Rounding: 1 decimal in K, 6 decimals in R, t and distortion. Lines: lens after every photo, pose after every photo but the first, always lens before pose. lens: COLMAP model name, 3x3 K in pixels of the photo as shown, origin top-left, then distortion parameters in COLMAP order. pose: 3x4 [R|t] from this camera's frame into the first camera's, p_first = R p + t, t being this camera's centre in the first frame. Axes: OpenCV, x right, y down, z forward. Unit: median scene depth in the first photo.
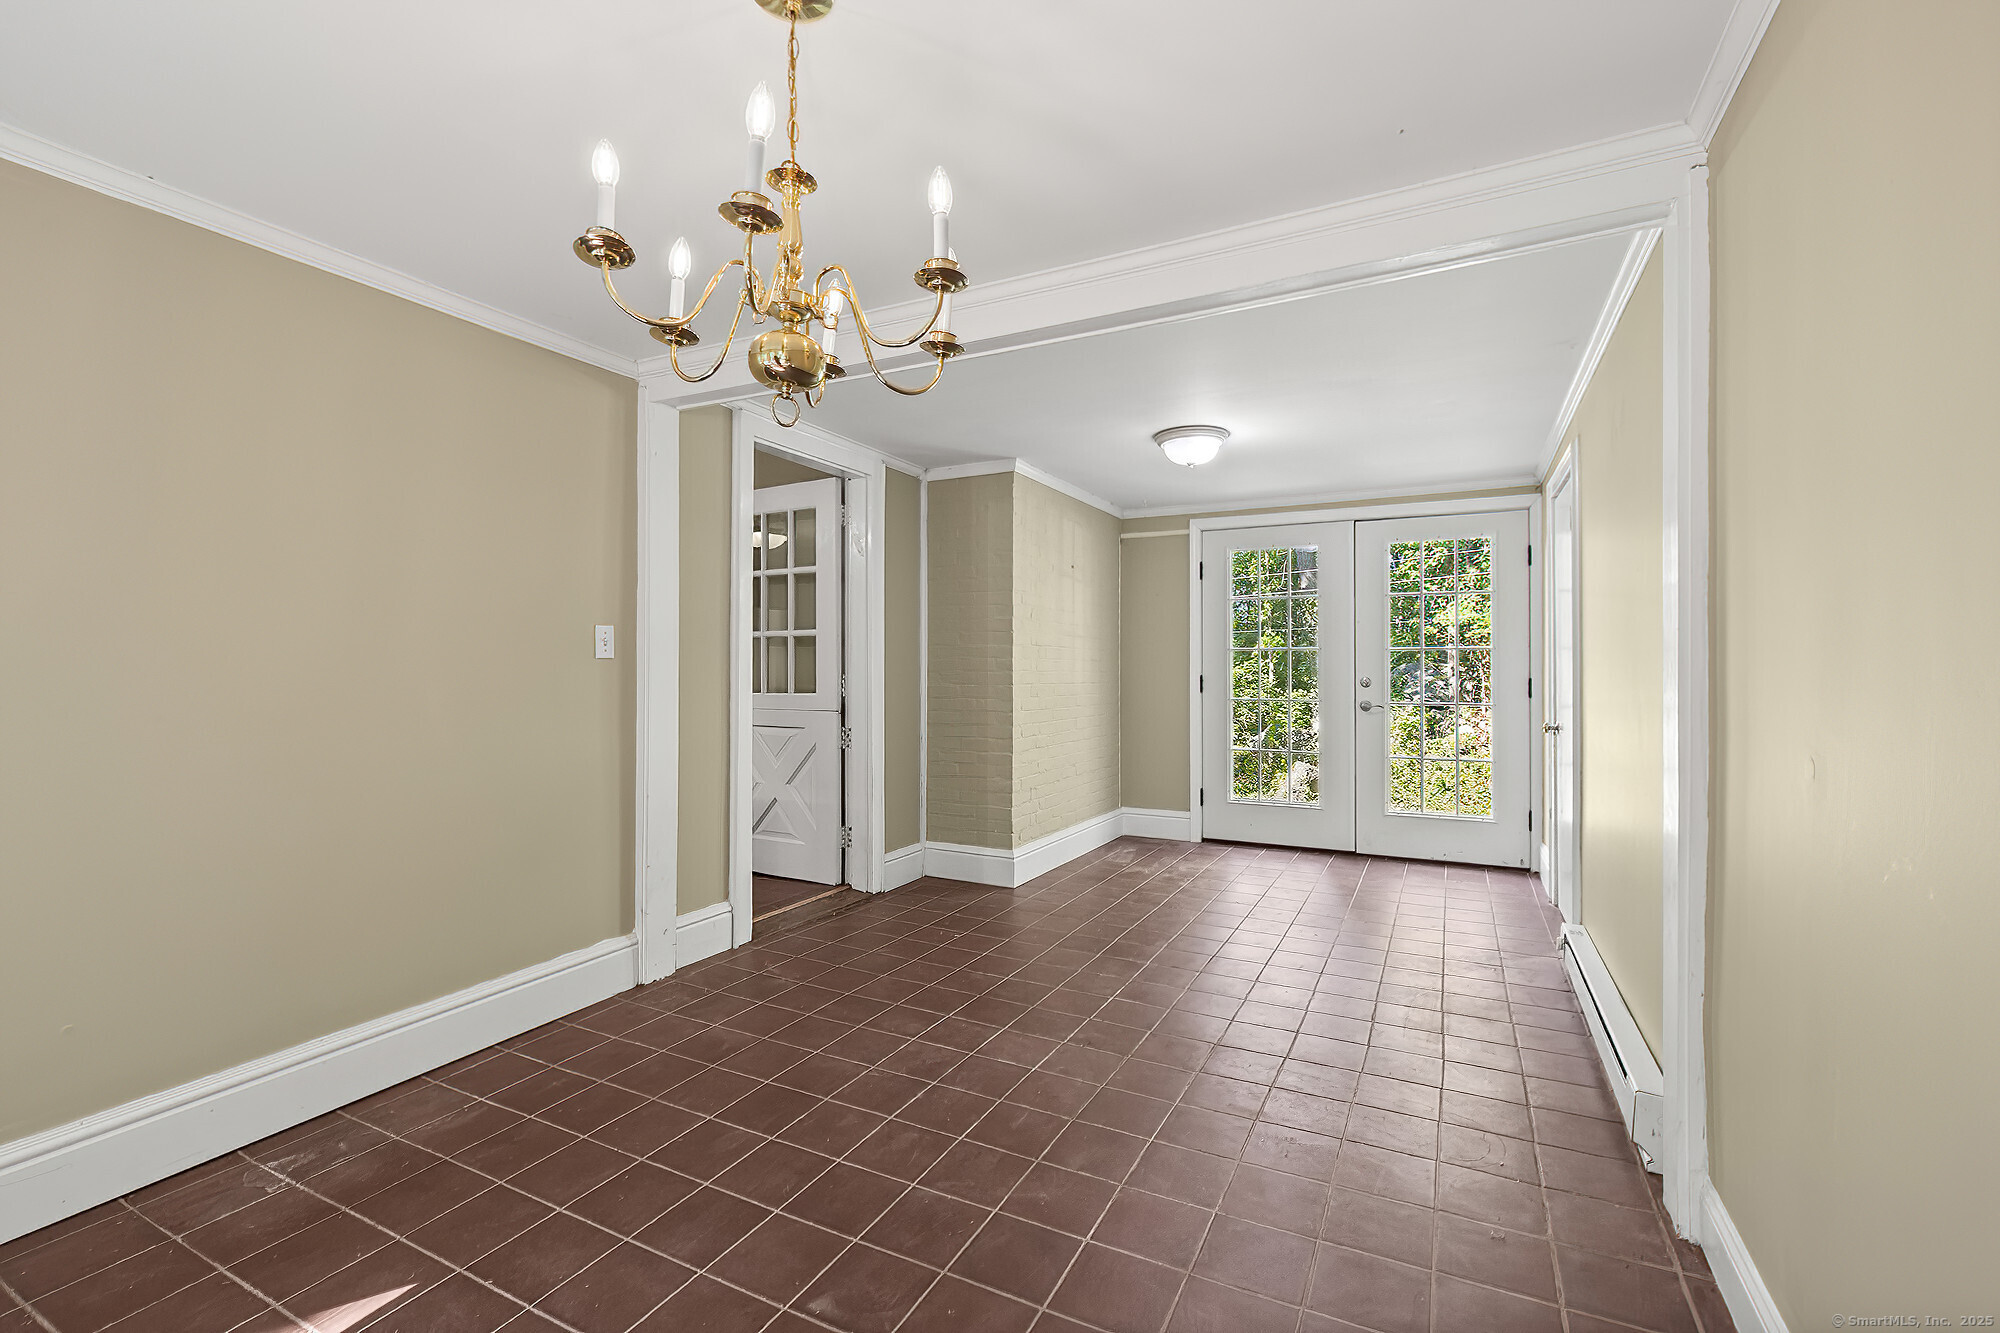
lens RADIAL K [[861.8, 0, 1001.1], [0, 861.8, 672.0], [0, 0, 1]] dist [-0.004458, -0.000112]
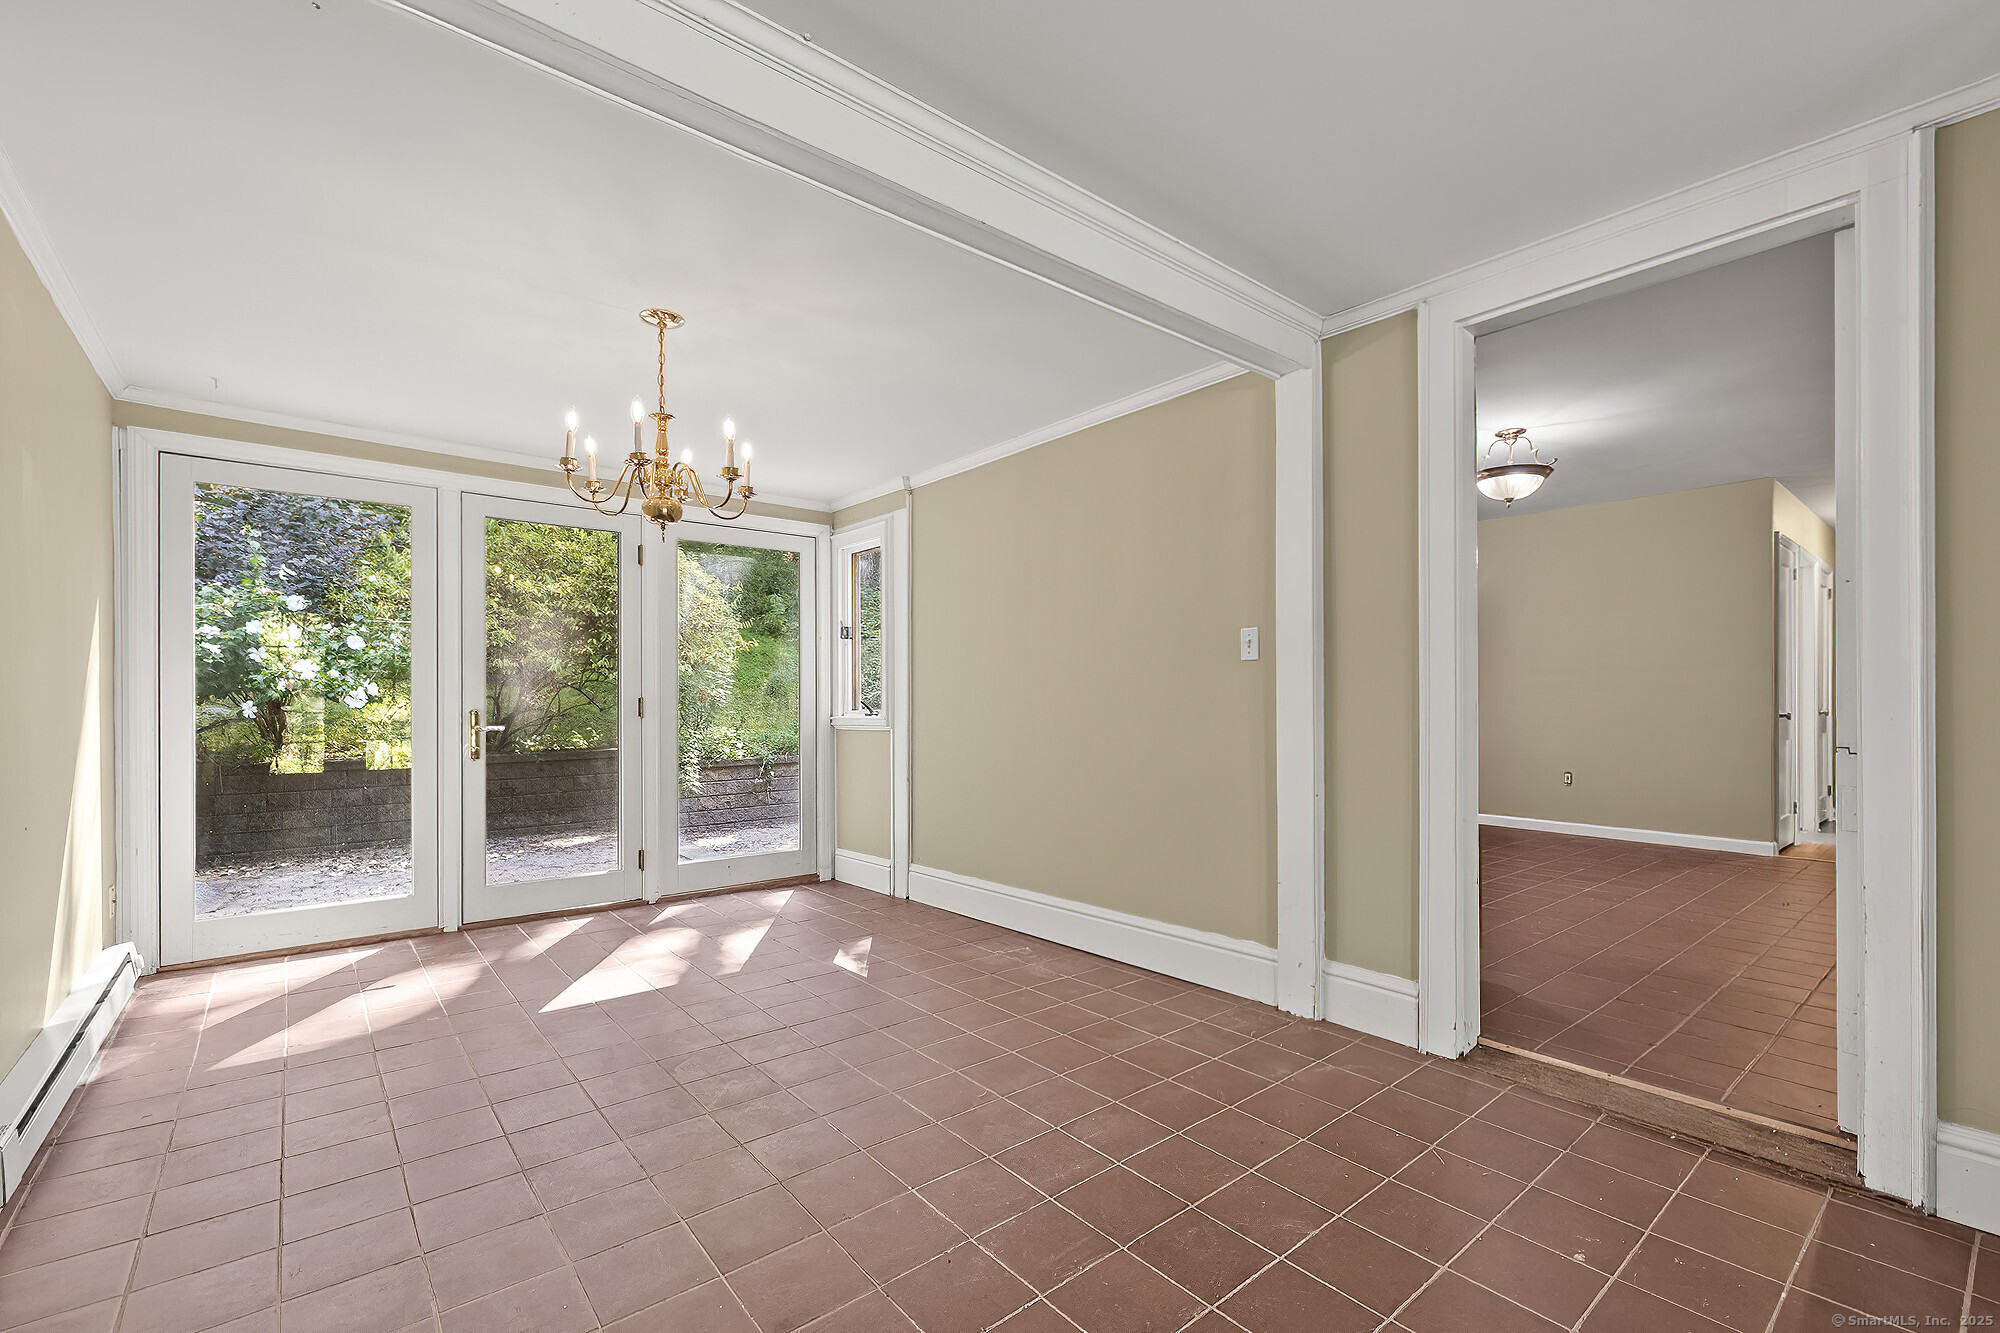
lens RADIAL K [[861.8, 0, 997.6], [0, 861.8, 681.3], [0, 0, 1]] dist [-0.004458, -0.000112]
pose [[-0.386673, -0.017261, -0.922055, 0.529701], [0.000672, 0.999819, -0.018999, 0.026217], [0.922217, -0.007965, -0.386591, 1.018200]]
